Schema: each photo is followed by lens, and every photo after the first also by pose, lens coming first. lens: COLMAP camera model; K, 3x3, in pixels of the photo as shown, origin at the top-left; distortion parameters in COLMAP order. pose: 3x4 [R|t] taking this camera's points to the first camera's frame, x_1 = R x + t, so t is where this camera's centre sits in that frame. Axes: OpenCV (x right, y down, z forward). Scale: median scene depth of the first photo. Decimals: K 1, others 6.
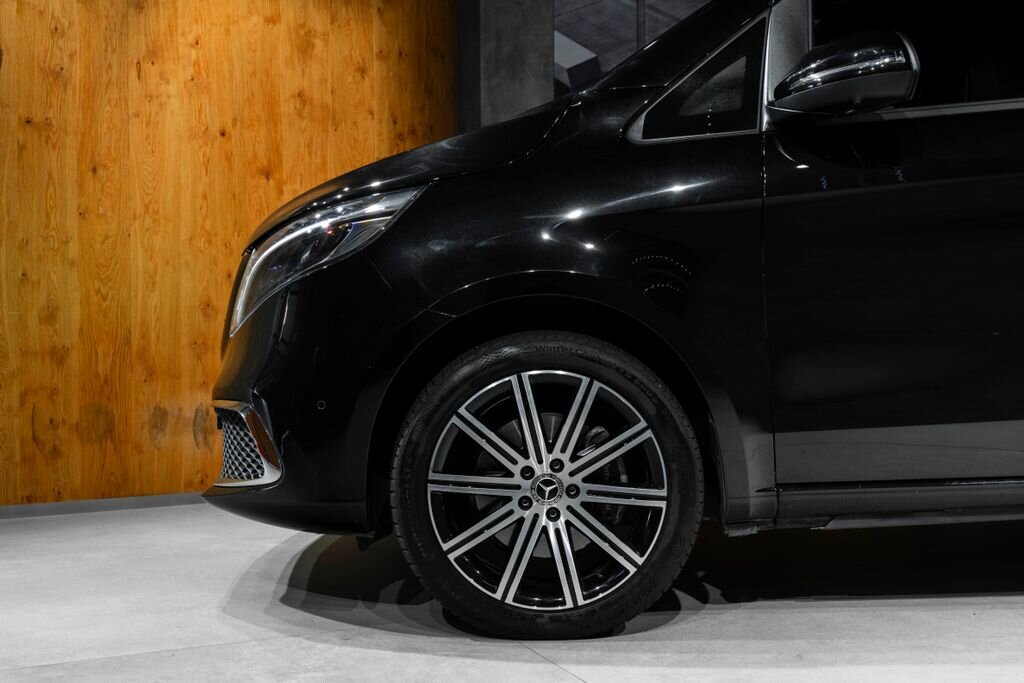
lens RADIAL K [[1093.8, 0, 512.0], [0, 1093.8, 341.5], [0, 0, 1]] dist [-0.014851, -0.006500]
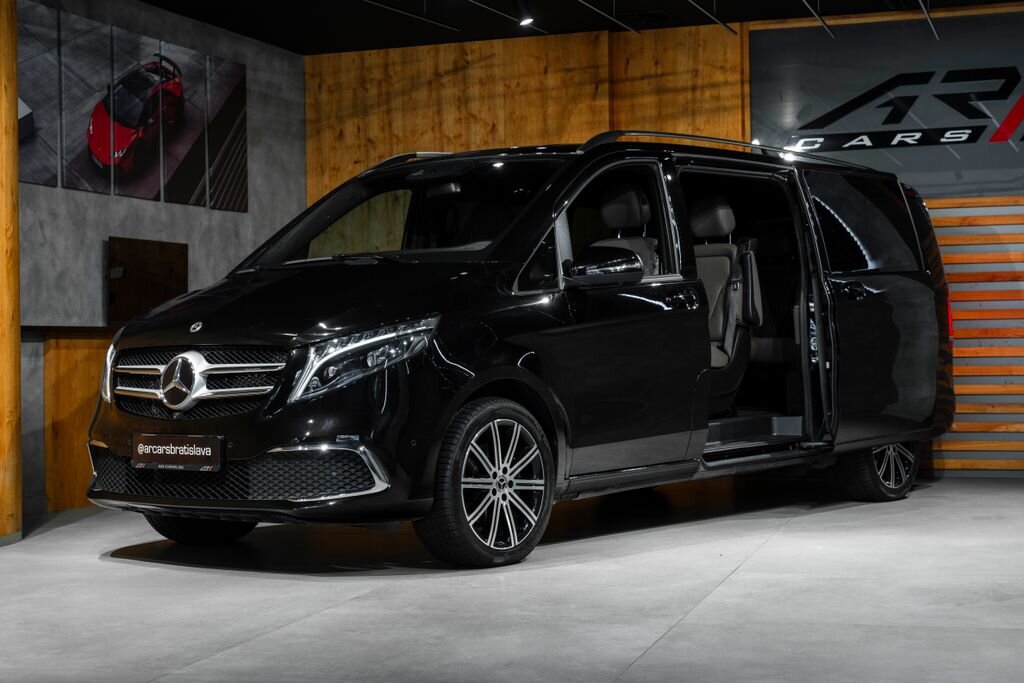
lens RADIAL K [[1779.6, 0, 512.0], [0, 1779.6, 341.5], [0, 0, 1]] dist [-0.009350, 0.030367]
pose [[0.630972, 0.007571, 0.775768, -1.183765], [0.008768, 0.999819, -0.016889, -0.027545], [-0.775756, 0.017458, 0.630792, -0.468036]]
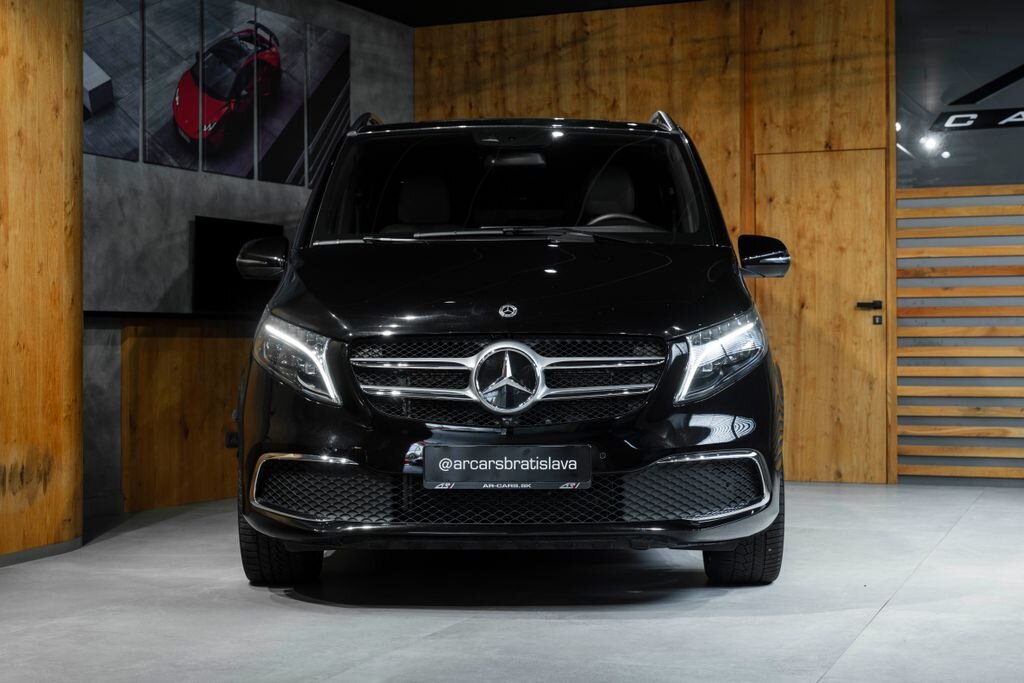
lens RADIAL K [[1743.4, 0, 512.0], [0, 1743.4, 341.5], [0, 0, 1]] dist [-0.000173, -0.015540]
pose [[0.686457, 0.011705, 0.727076, -0.990028], [-0.003642, 0.999913, -0.012660, -0.031077], [-0.727161, 0.006042, 0.686440, -0.327755]]
